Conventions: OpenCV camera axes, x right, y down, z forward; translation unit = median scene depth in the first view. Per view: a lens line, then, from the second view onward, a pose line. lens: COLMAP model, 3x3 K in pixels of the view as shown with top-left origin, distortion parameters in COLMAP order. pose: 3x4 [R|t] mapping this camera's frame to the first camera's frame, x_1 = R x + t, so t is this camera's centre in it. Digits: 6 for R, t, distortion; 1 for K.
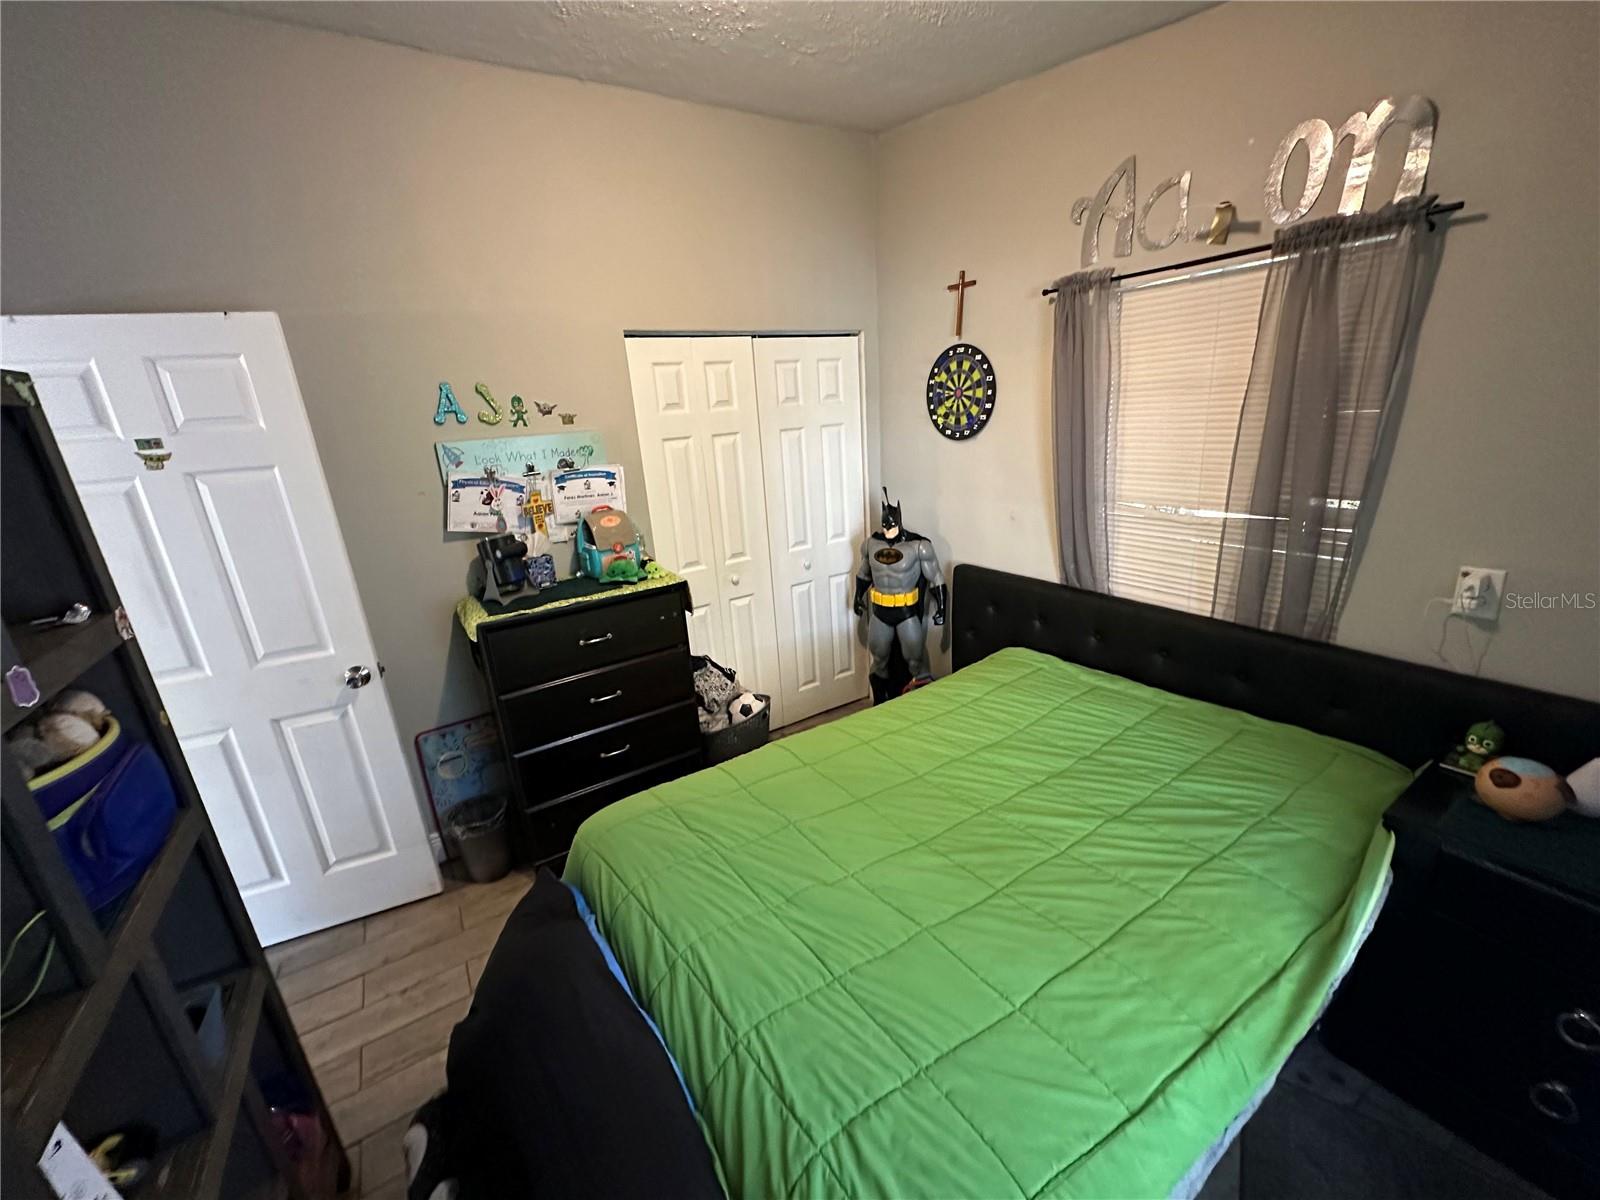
lens RADIAL K [[638.2, 0, 796.8], [0, 638.2, 598.9], [0, 0, 1]] dist [-0.002311, 0.000304]
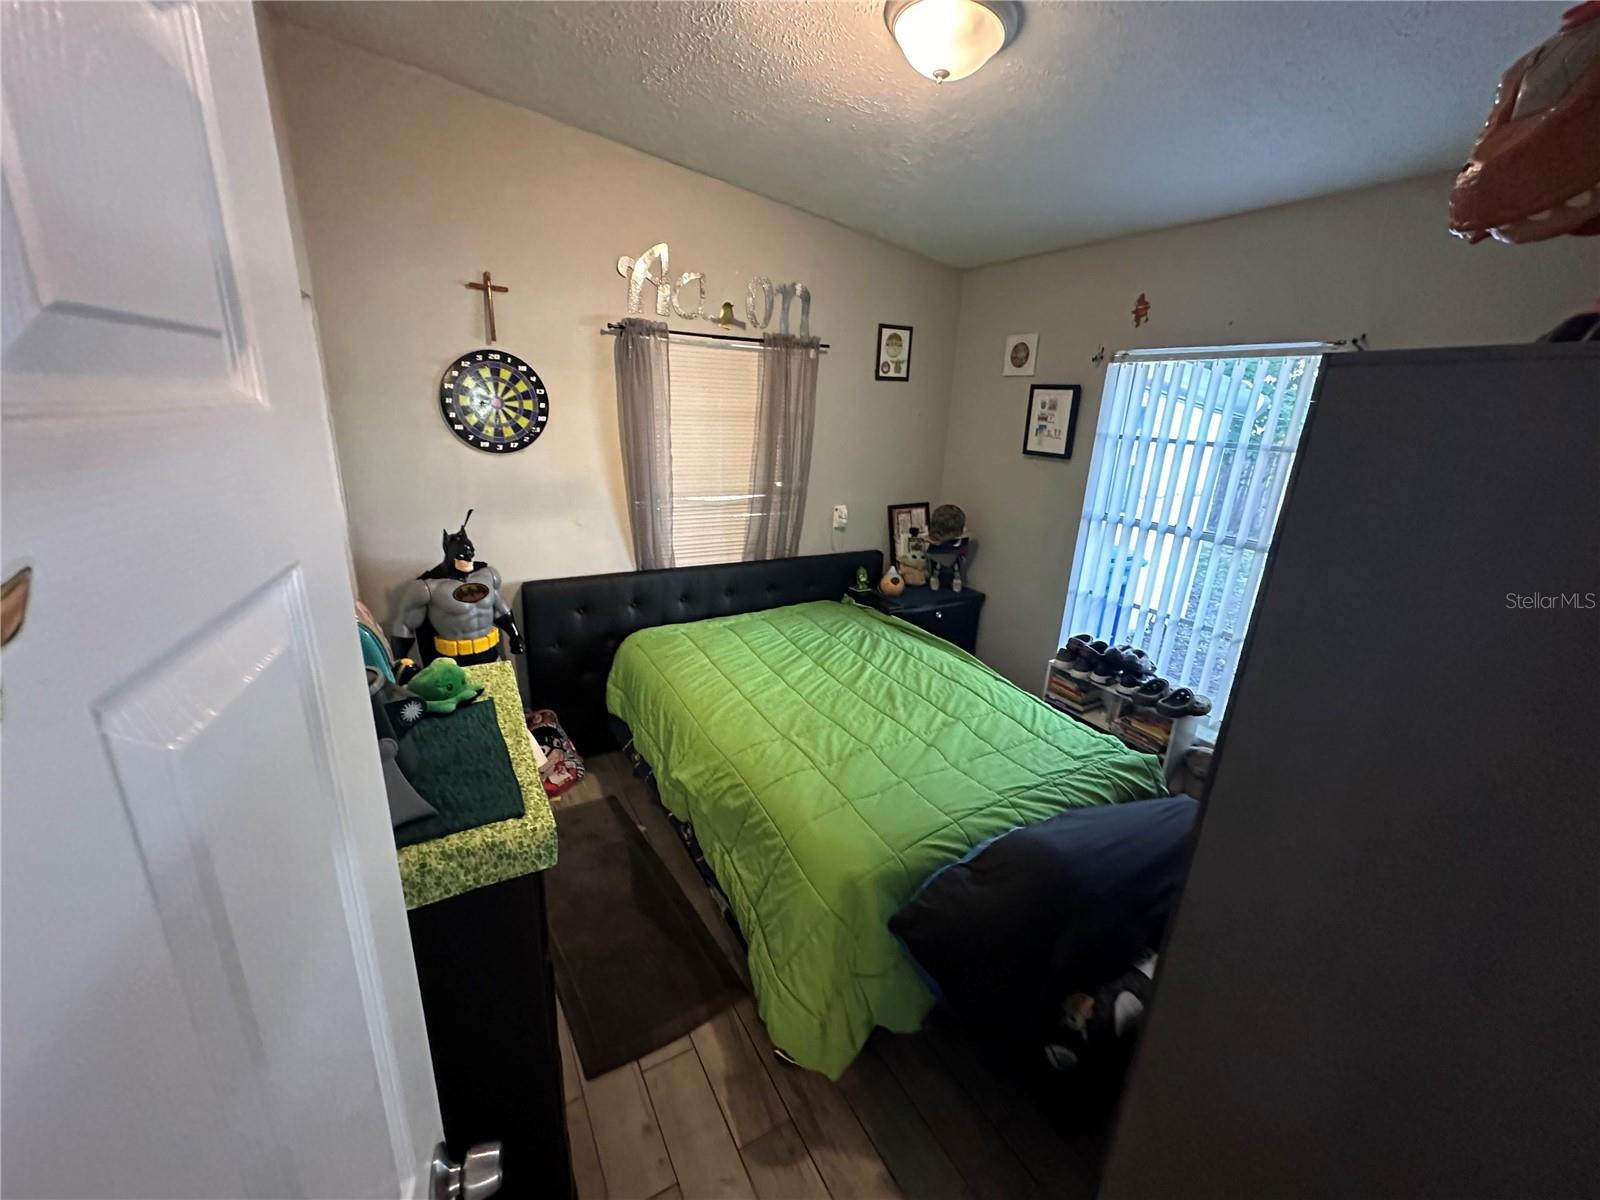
lens RADIAL K [[638.2, 0, 796.8], [0, 638.2, 598.9], [0, 0, 1]] dist [-0.002311, 0.000304]
pose [[0.060763, -0.228736, 0.971590, -0.724027], [0.249233, 0.946033, 0.207133, -0.142380], [-0.966535, 0.229566, 0.114492, 0.563726]]
